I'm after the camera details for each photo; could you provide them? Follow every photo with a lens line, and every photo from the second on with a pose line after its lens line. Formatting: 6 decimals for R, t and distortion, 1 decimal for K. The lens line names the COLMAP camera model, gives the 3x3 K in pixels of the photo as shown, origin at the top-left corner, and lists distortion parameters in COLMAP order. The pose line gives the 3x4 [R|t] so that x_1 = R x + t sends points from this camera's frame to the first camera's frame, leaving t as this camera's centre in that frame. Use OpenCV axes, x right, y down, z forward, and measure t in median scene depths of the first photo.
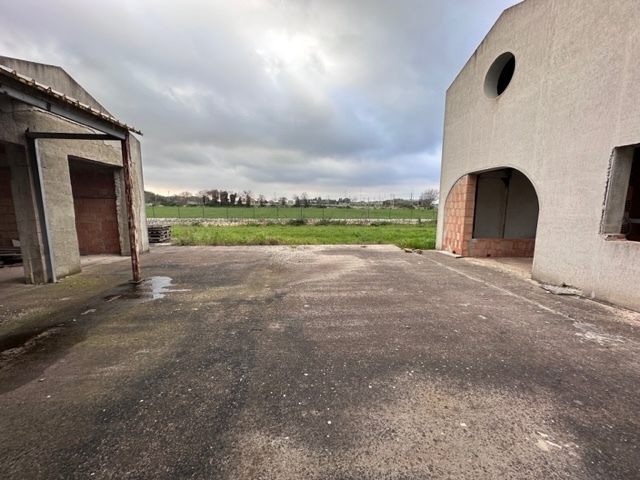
lens RADIAL K [[253.8, 0, 320.9], [0, 253.8, 240.7], [0, 0, 1]] dist [-0.001679, 0.000182]
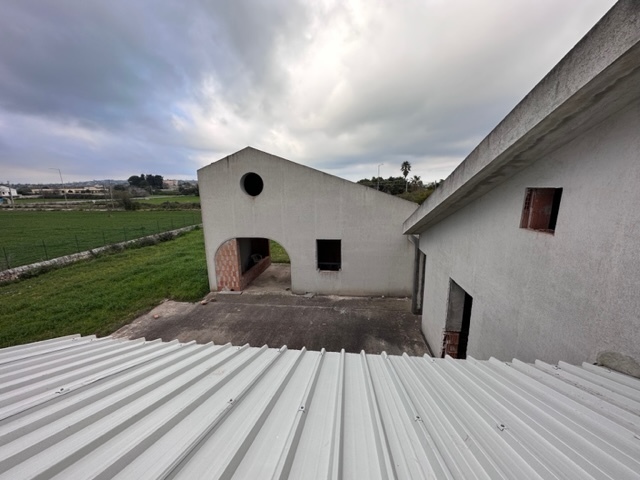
lens RADIAL K [[253.8, 0, 321.0], [0, 253.8, 239.4], [0, 0, 1]] dist [-0.001679, 0.000182]
pose [[0.203700, -0.202423, 0.957878, -1.327081], [0.150022, 0.973291, 0.173777, -0.792207], [-0.967471, 0.108305, 0.228627, 0.334677]]
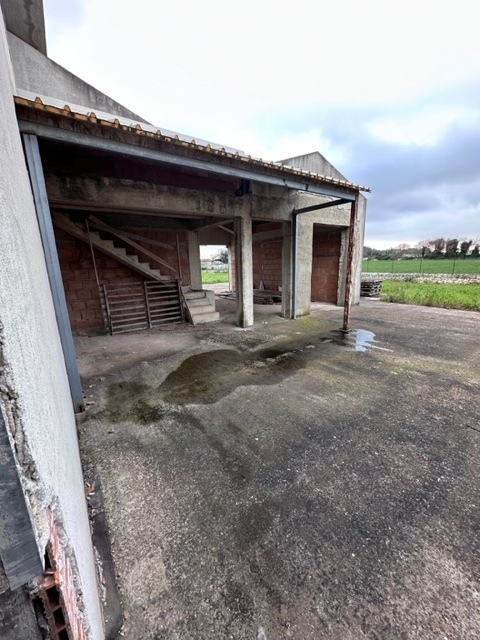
lens RADIAL K [[253.8, 0, 240.3], [0, 253.8, 319.2], [0, 0, 1]] dist [-0.001679, 0.000182]
pose [[0.509575, 0.167100, -0.844044, -0.019875], [-0.085328, 0.985939, 0.143677, -0.010994], [0.856185, -0.001193, 0.516668, 0.017553]]
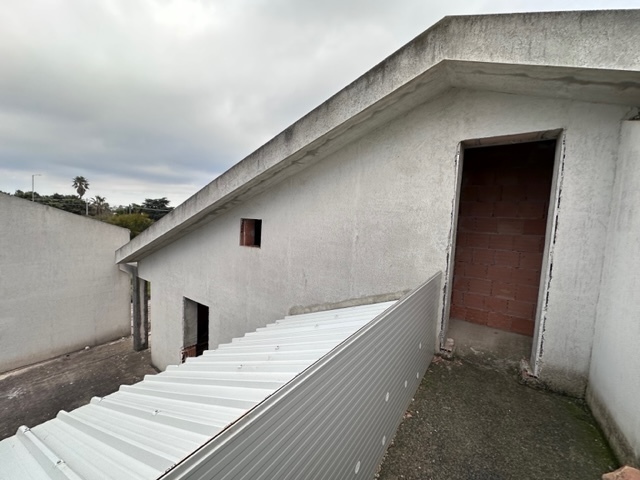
lens RADIAL K [[253.8, 0, 320.7], [0, 253.8, 239.4], [0, 0, 1]] dist [-0.001679, 0.000182]
pose [[-0.762639, -0.091986, 0.640251, -1.450082], [0.037346, 0.981923, 0.185559, -0.824751], [-0.645746, 0.165426, -0.745417, 0.536919]]
